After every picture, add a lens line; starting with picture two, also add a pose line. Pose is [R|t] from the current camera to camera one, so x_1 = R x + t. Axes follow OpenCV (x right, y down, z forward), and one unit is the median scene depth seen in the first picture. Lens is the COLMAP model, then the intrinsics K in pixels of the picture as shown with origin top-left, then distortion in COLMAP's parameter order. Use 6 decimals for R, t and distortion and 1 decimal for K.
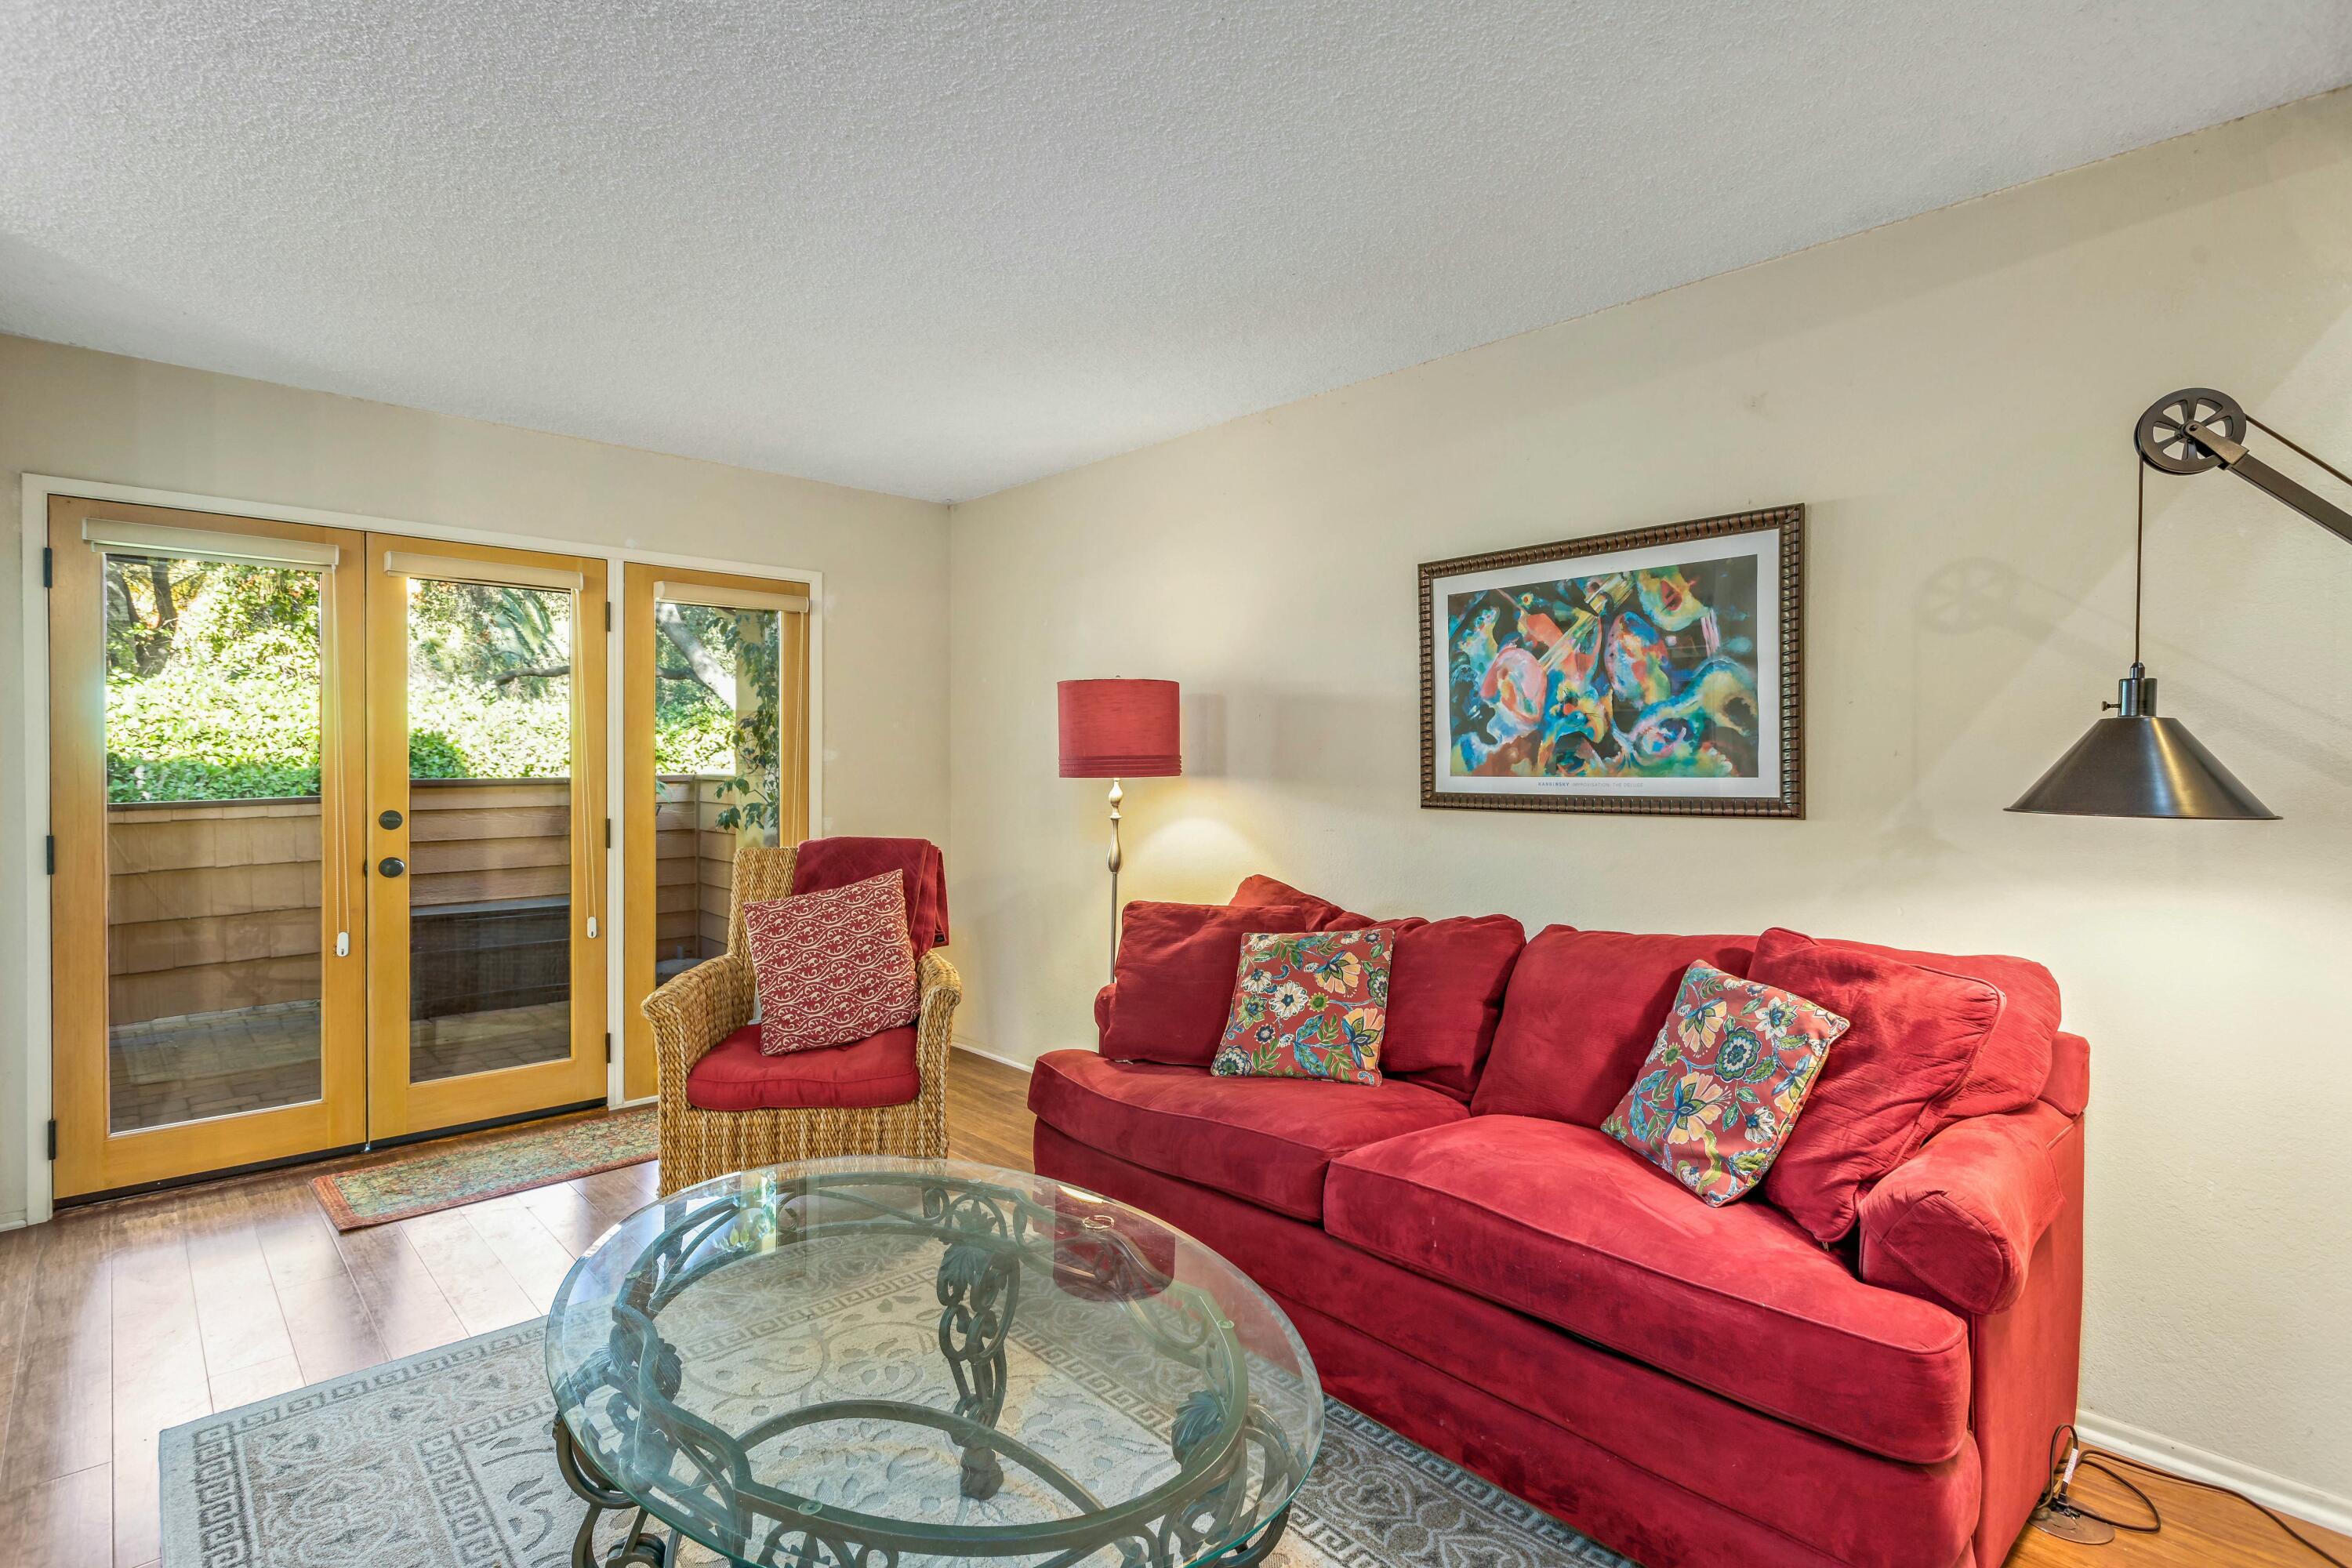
lens RADIAL K [[1153.2, 0, 1168.1], [0, 1153.2, 769.6], [0, 0, 1]] dist [0.001444, 0.001118]
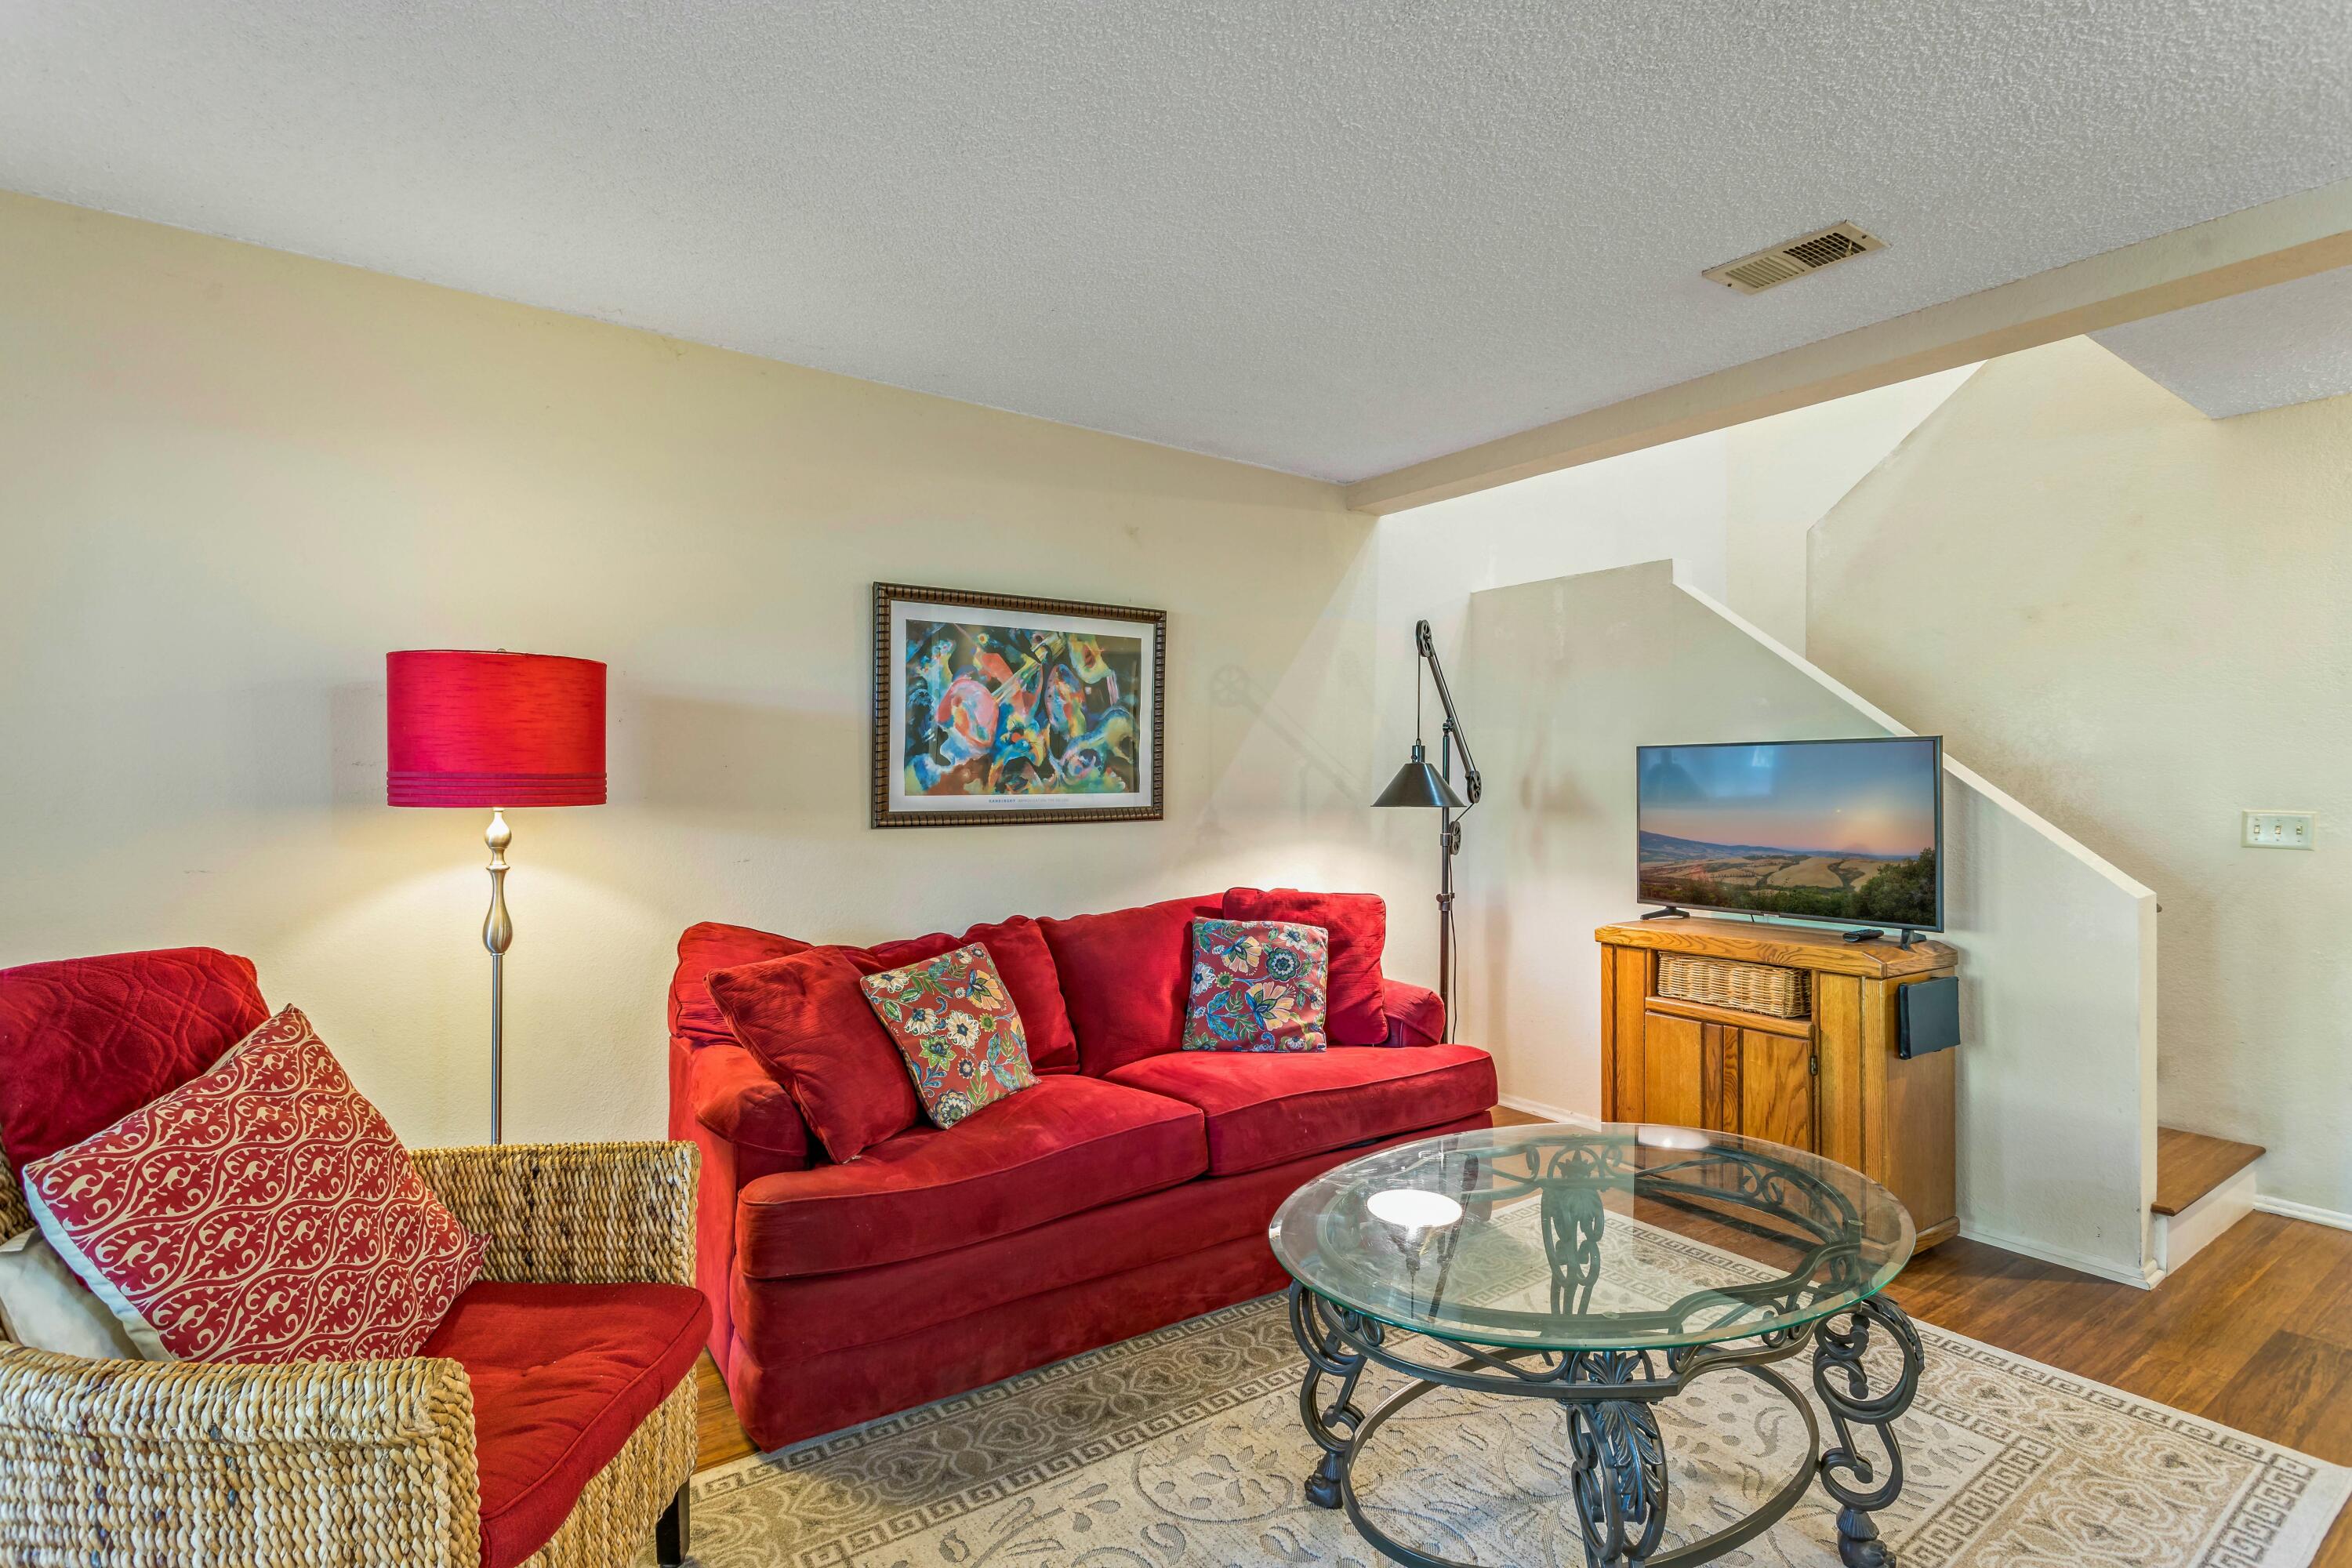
lens RADIAL K [[1153.2, 0, 1168.4], [0, 1153.2, 785.8], [0, 0, 1]] dist [0.001444, 0.001118]
pose [[0.122655, -0.004962, 0.992437, -0.825202], [0.004852, 0.999979, 0.004400, -0.007150], [-0.992438, 0.004275, 0.122676, 0.706534]]
